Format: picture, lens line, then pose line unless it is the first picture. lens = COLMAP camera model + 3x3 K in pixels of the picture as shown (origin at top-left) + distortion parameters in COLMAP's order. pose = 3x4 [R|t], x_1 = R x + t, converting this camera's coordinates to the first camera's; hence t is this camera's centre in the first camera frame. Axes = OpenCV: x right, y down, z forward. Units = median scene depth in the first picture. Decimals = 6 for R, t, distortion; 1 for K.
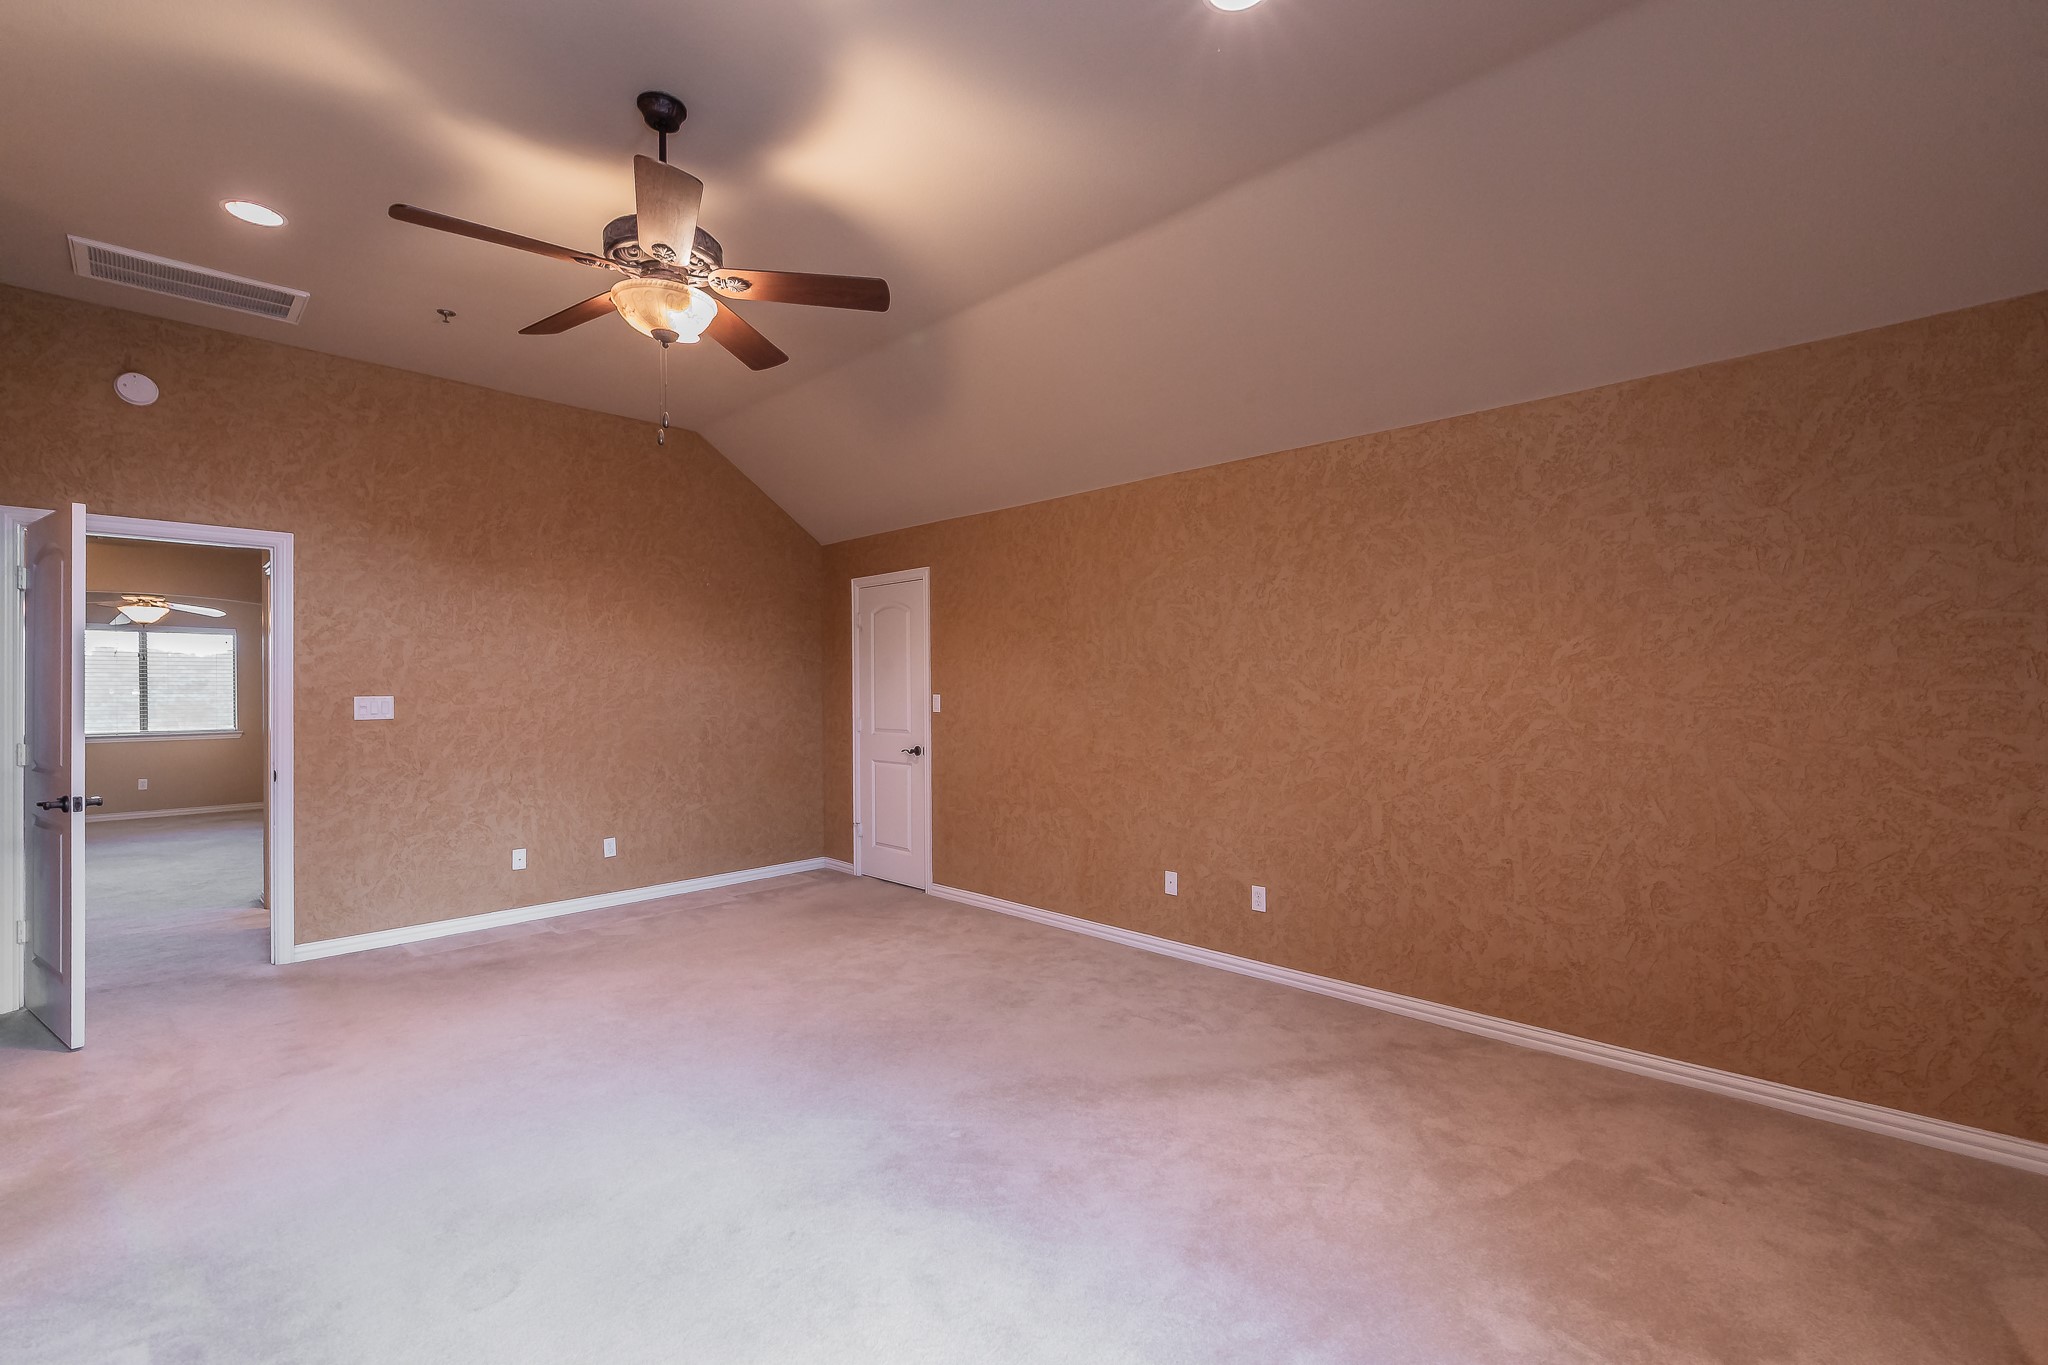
lens RADIAL K [[882.0, 0, 1018.6], [0, 882.0, 678.1], [0, 0, 1]] dist [-0.002132, 0.000746]
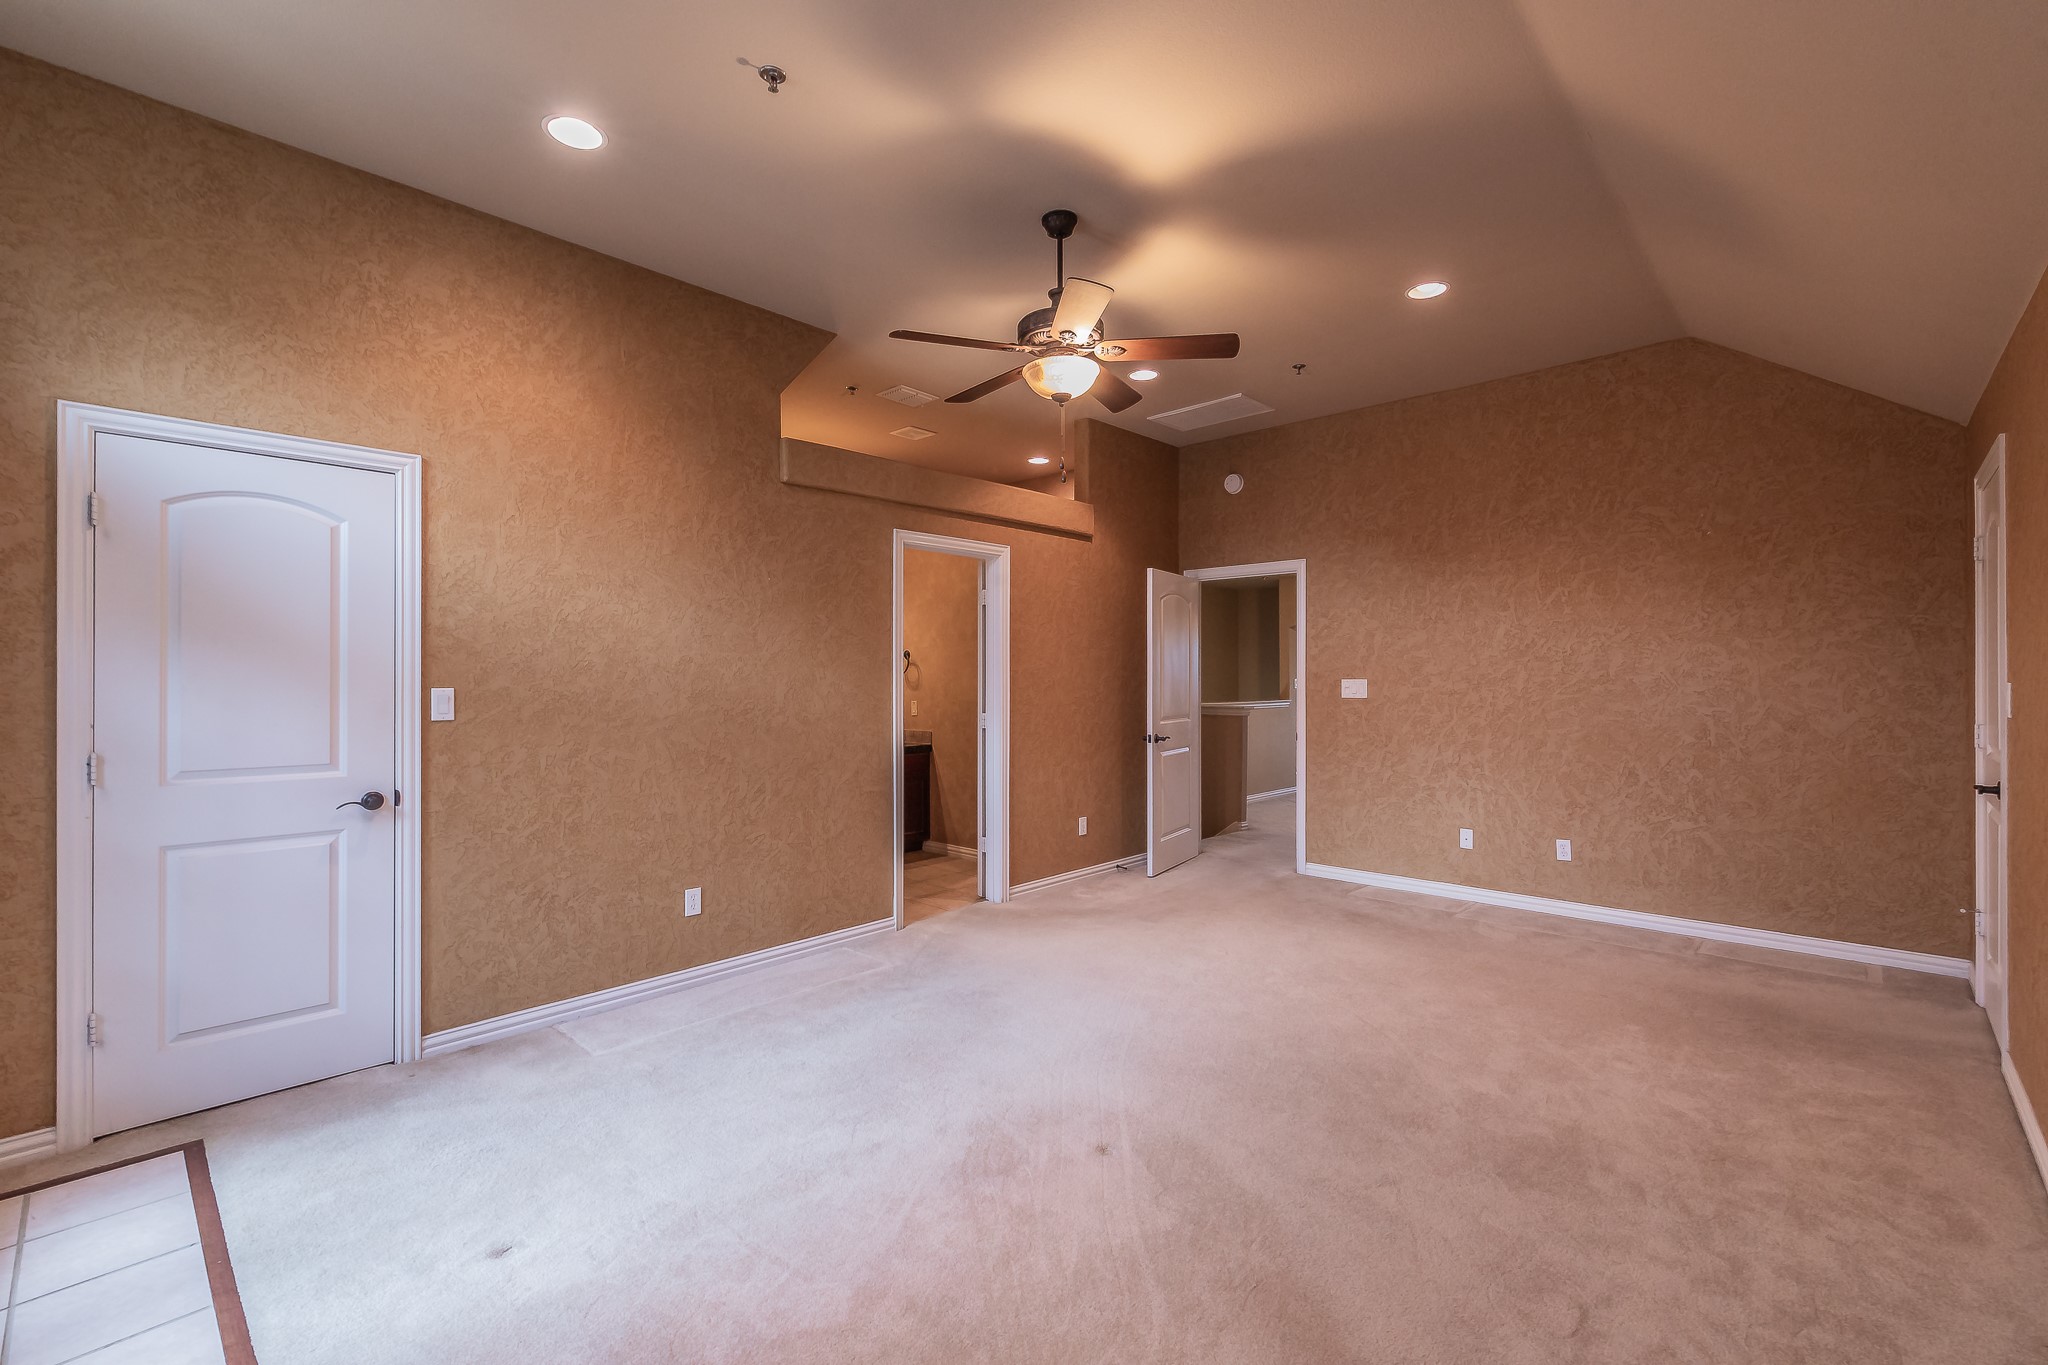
lens RADIAL K [[882.0, 0, 1033.6], [0, 882.0, 670.4], [0, 0, 1]] dist [-0.002132, 0.000746]
pose [[0.014607, -0.004841, -0.999882, 0.456061], [0.012865, 0.999906, -0.004653, 0.007629], [0.999811, -0.012796, 0.014668, 0.485303]]
